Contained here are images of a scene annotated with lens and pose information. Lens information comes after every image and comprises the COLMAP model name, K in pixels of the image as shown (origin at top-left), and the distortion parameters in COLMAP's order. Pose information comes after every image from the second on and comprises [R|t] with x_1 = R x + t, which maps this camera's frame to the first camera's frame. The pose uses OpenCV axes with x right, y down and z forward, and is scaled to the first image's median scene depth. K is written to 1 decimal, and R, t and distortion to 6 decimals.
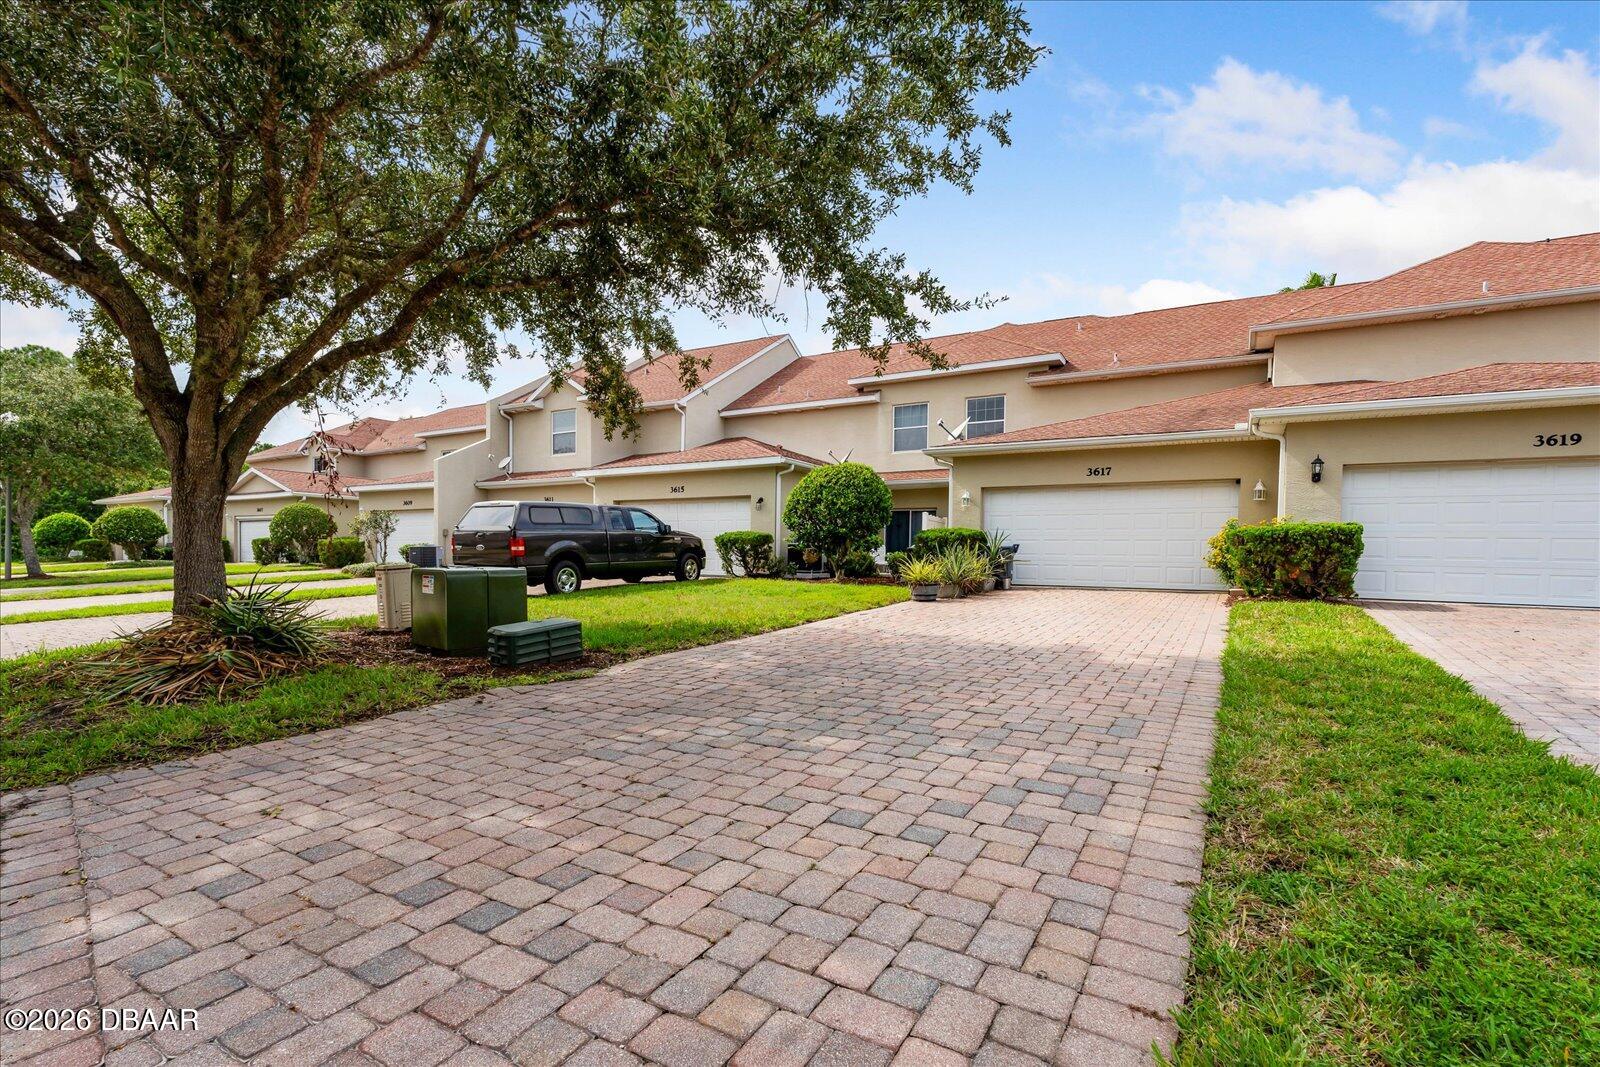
lens RADIAL K [[710.1, 0, 800.0], [0, 710.1, 533.5], [0, 0, 1]] dist [-0.001479, 0.000067]
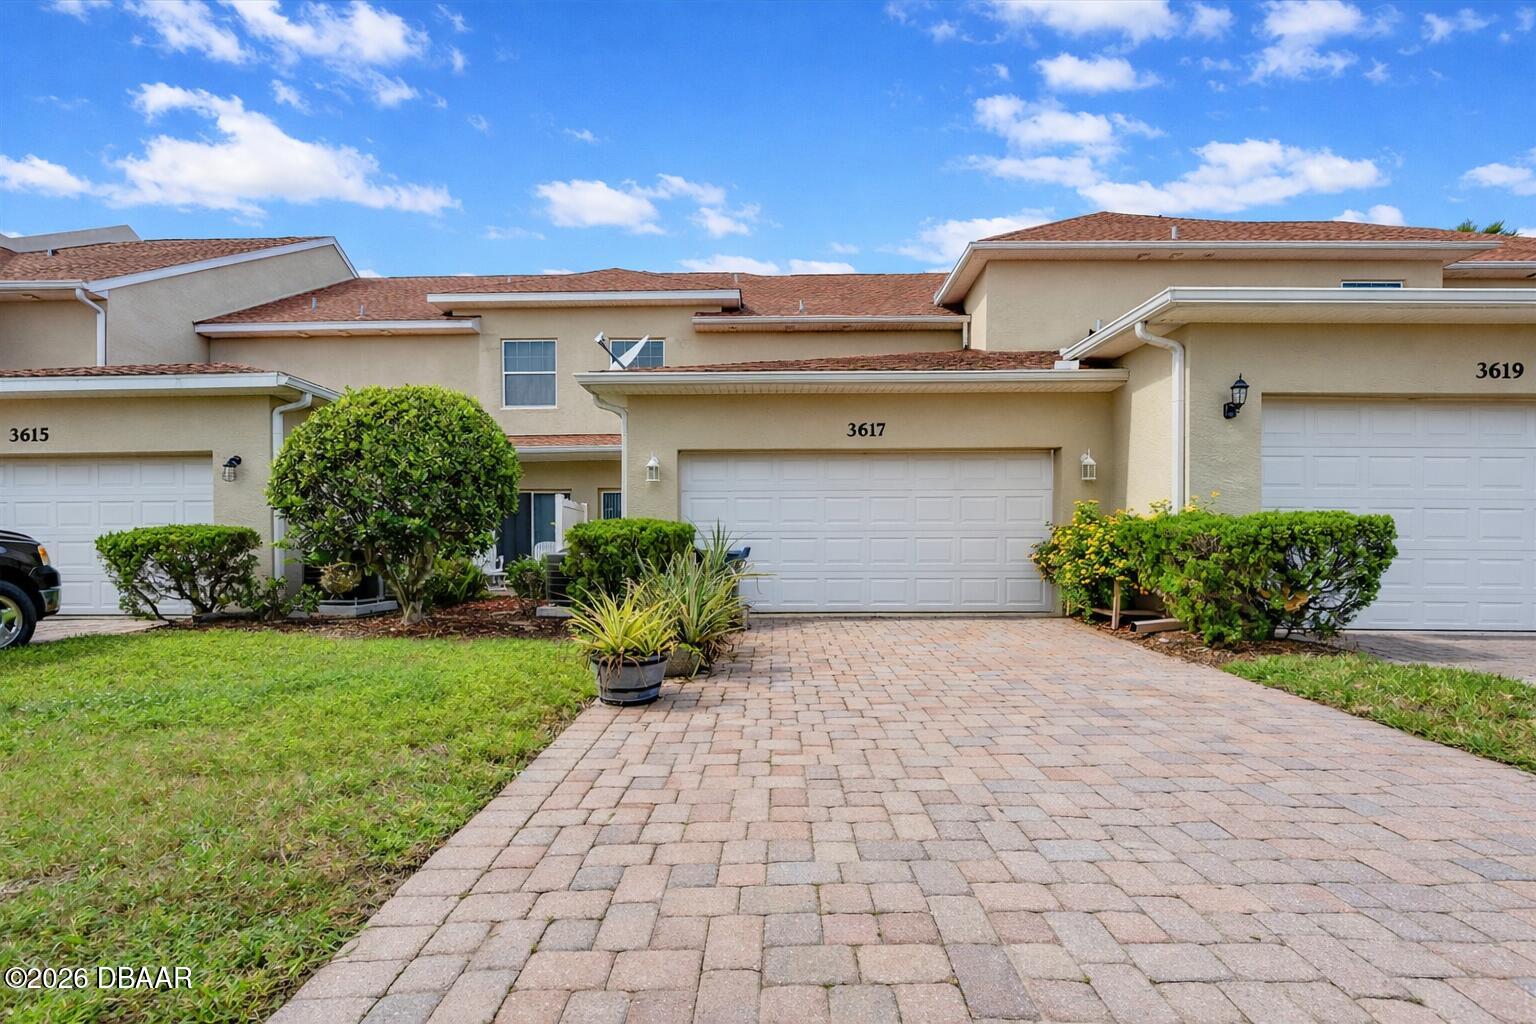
lens RADIAL K [[715.6, 0, 766.8], [0, 715.6, 565.7], [0, 0, 1]] dist [-0.002269, -0.000285]
pose [[0.879412, -0.028650, 0.475198, 0.034540], [0.002706, 0.998472, 0.055191, -0.000978], [-0.476054, -0.047249, 0.878146, 0.414019]]
